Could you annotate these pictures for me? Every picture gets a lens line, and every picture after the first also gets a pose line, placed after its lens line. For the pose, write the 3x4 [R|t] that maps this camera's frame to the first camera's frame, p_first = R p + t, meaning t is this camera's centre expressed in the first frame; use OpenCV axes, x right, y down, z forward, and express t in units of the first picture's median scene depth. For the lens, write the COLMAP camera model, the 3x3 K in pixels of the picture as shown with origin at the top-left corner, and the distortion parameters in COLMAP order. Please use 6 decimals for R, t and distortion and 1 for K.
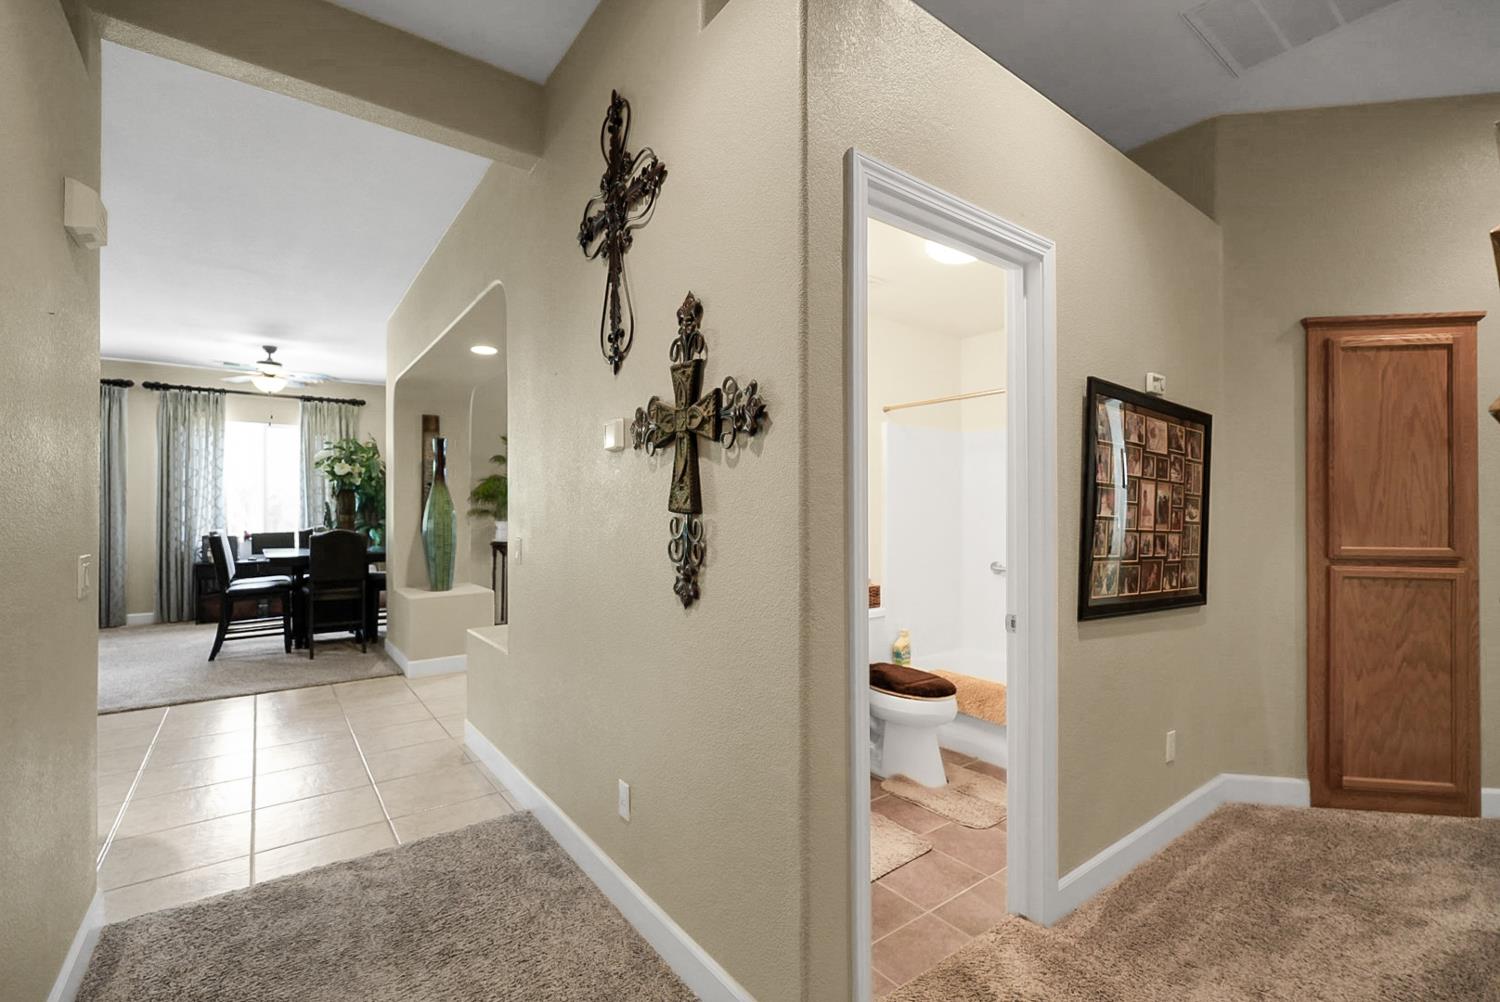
lens RADIAL K [[654.4, 0, 748.9], [0, 654.4, 503.1], [0, 0, 1]] dist [0.001049, 0.001181]
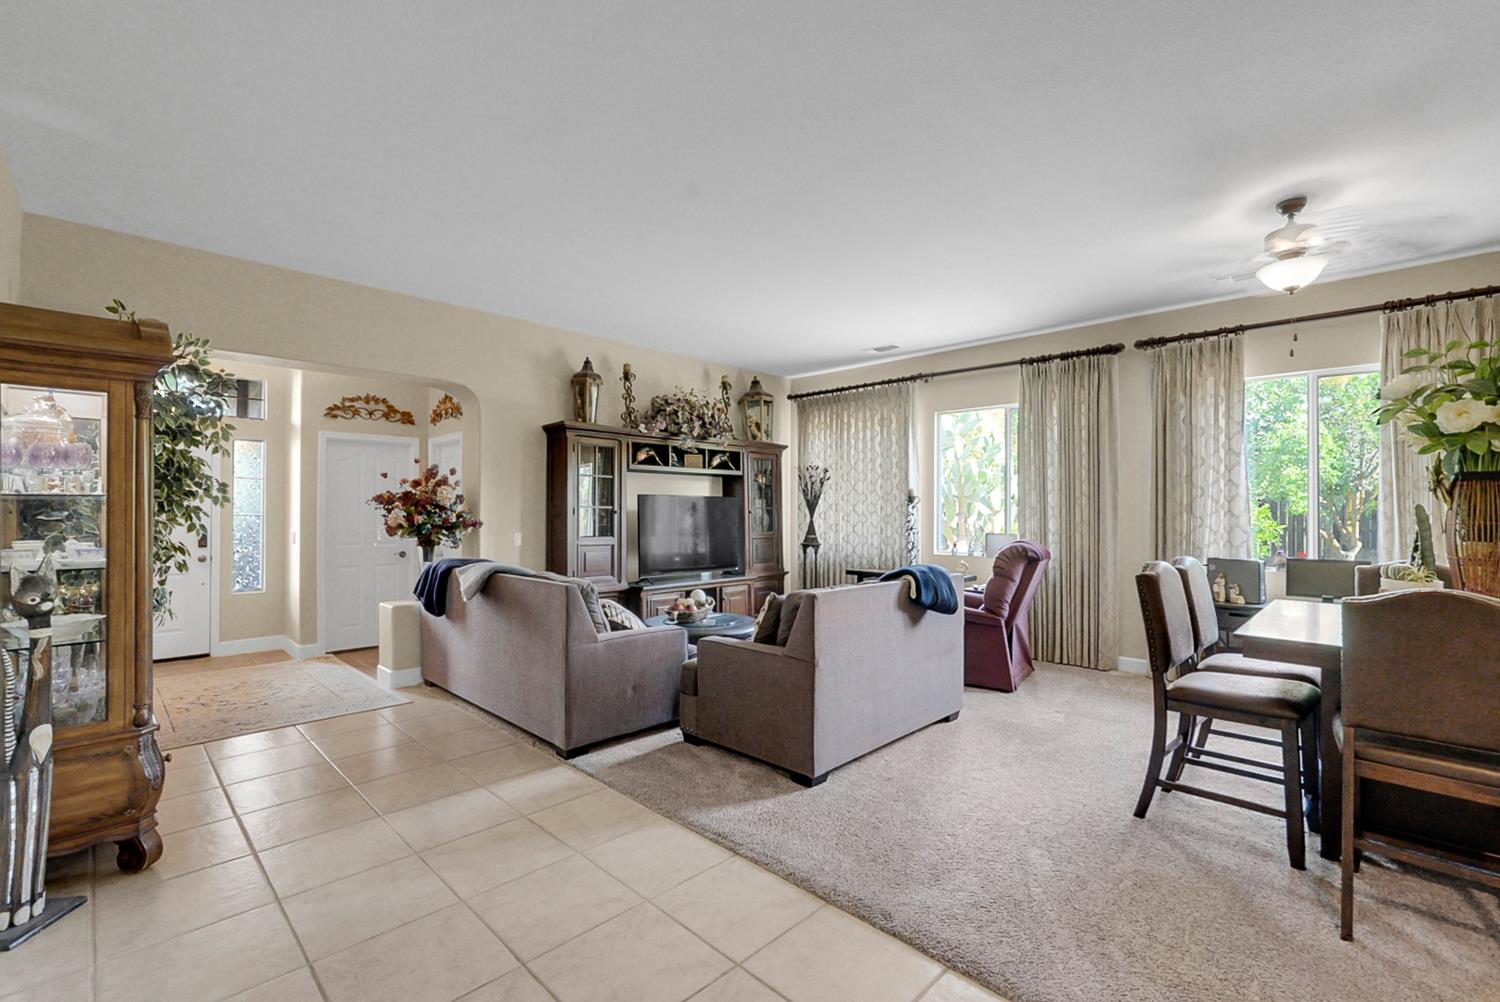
lens RADIAL K [[654.4, 0, 748.9], [0, 654.4, 503.1], [0, 0, 1]] dist [0.001049, 0.001181]
pose [[0.148960, -0.006435, -0.988822, -0.265305], [0.001228, 0.999979, -0.006323, -0.001226], [0.988842, -0.000272, 0.148965, 0.460469]]
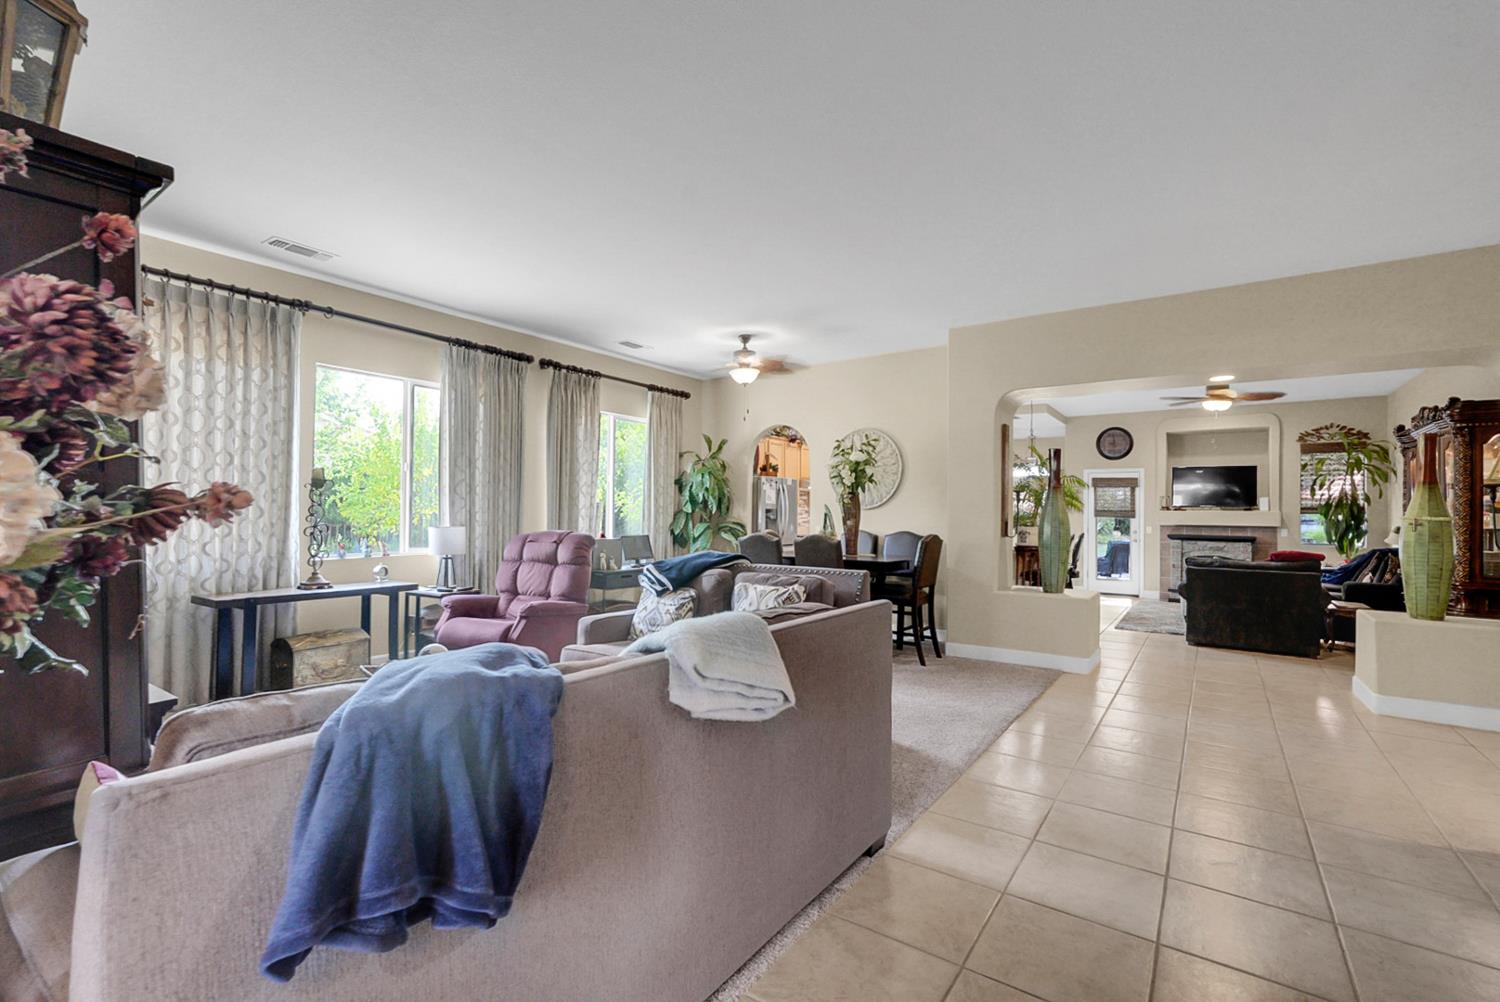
lens RADIAL K [[654.4, 0, 748.9], [0, 654.4, 503.1], [0, 0, 1]] dist [0.001049, 0.001181]
pose [[0.955568, 0.017145, 0.294271, -0.897611], [-0.015071, 0.999843, -0.009313, 0.006315], [-0.294384, 0.004464, 0.955677, 0.109226]]
